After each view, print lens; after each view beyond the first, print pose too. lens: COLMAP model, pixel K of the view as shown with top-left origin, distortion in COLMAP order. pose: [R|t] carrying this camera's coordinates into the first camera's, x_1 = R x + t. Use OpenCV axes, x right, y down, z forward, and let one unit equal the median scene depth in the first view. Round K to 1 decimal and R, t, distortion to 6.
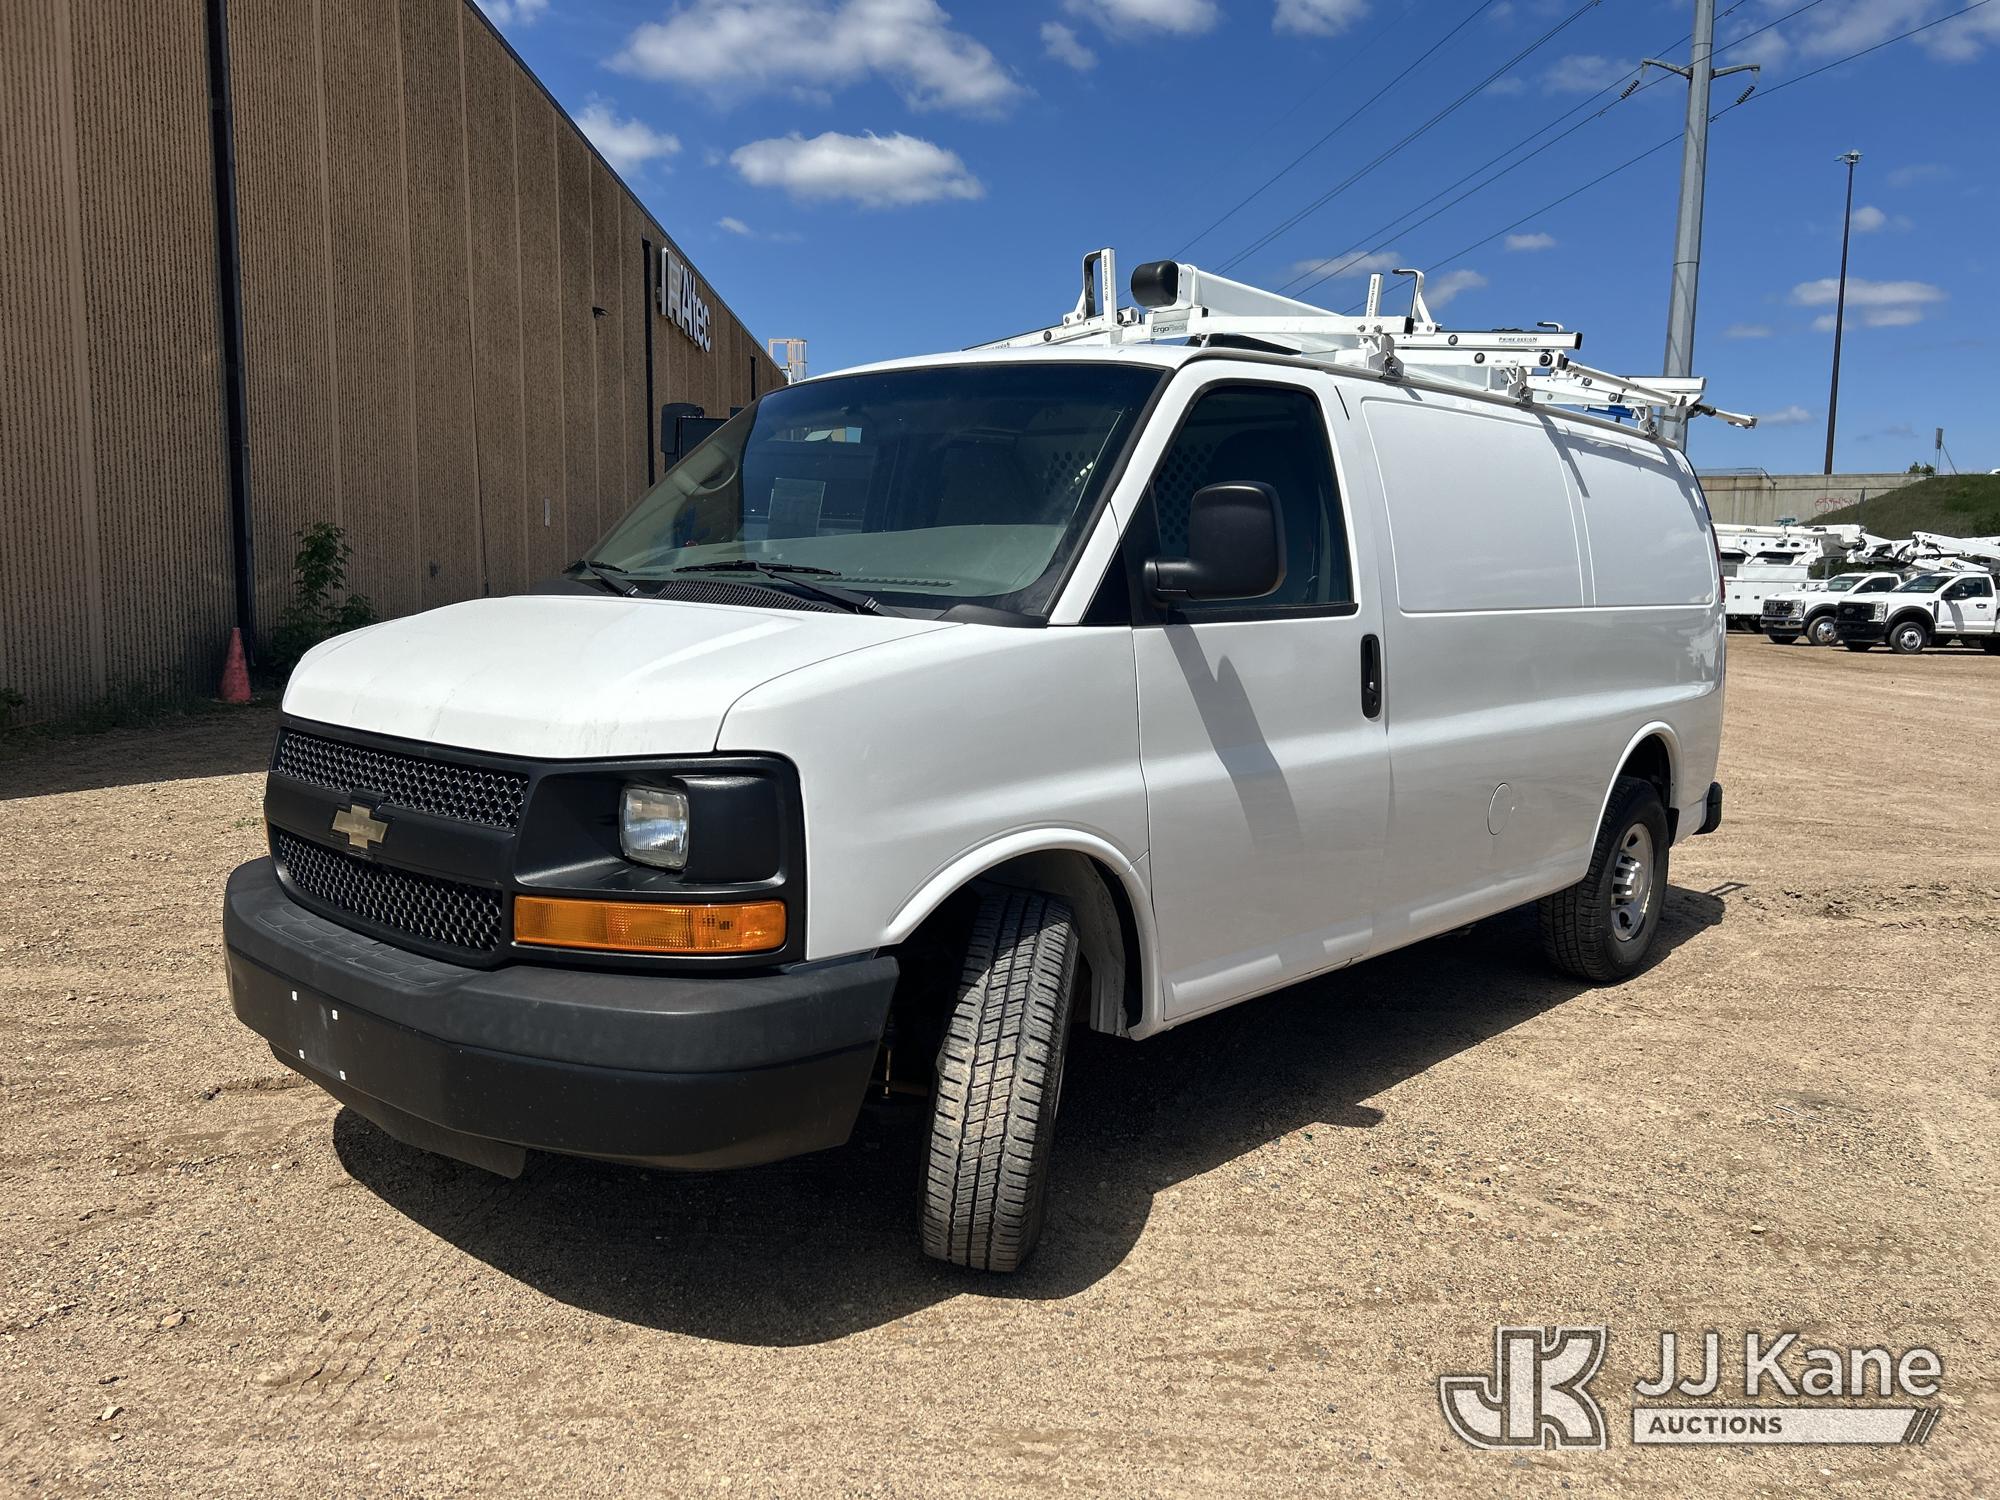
lens RADIAL K [[1518.9, 0, 1011.1], [0, 1518.9, 757.2], [0, 0, 1]] dist [-0.008261, -0.005843]
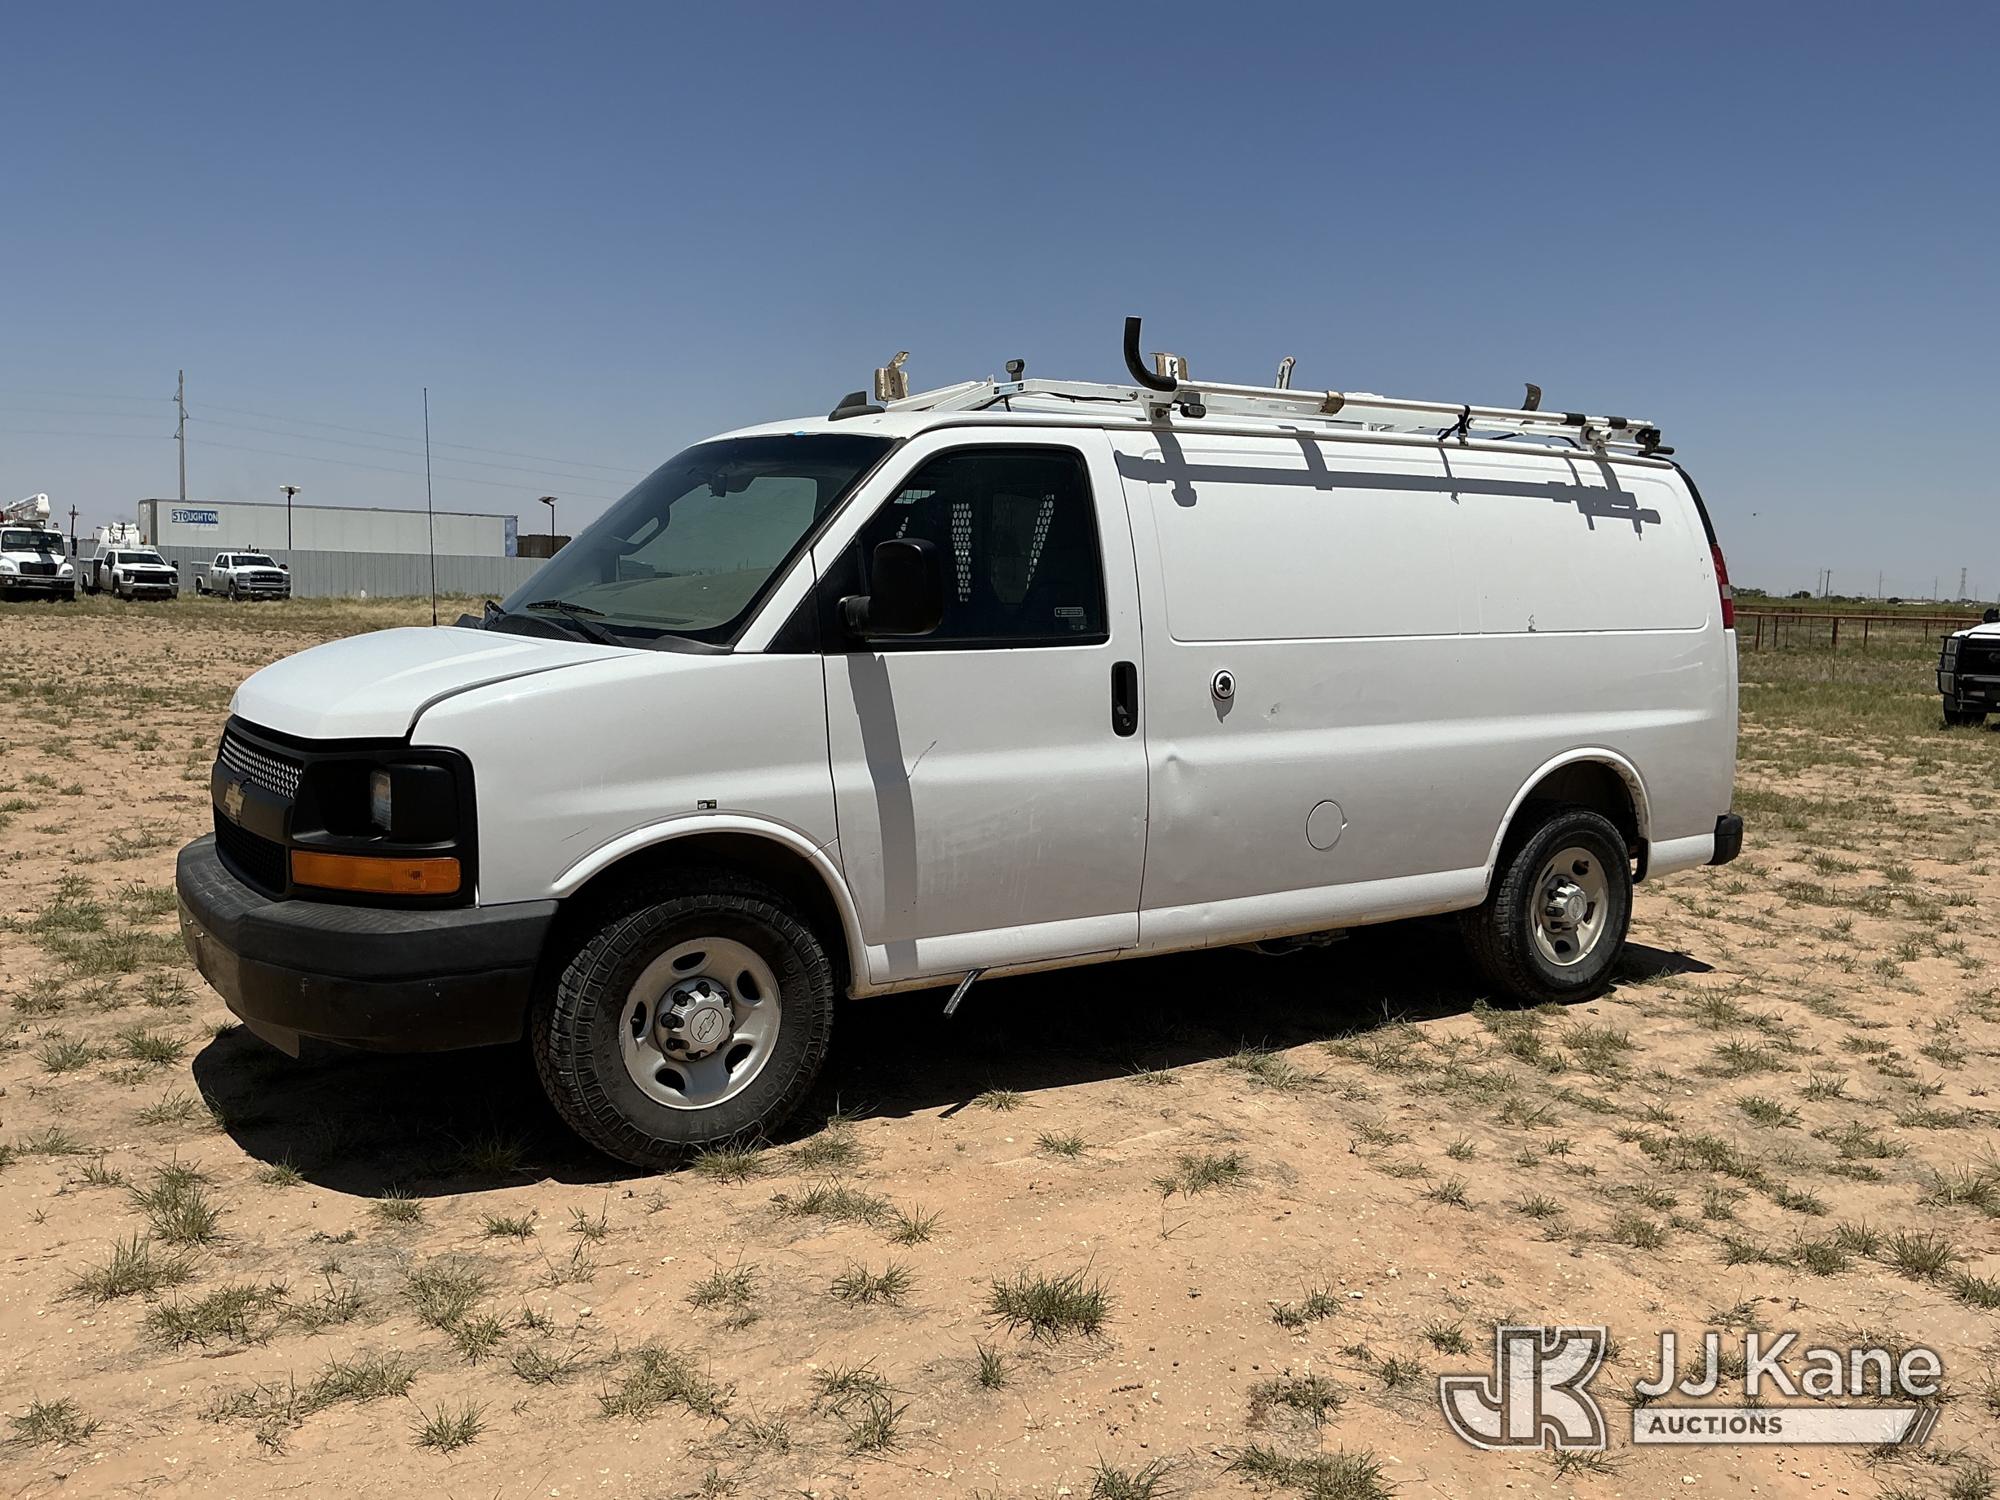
lens RADIAL K [[1518.9, 0, 965.9], [0, 1518.9, 738.6], [0, 0, 1]] dist [-0.008261, -0.005843]
pose [[0.957577, 0.025713, -0.287027, 0.538918], [-0.031225, 0.999405, -0.014644, -0.004135], [0.286479, 0.022985, 0.957811, -0.130963]]
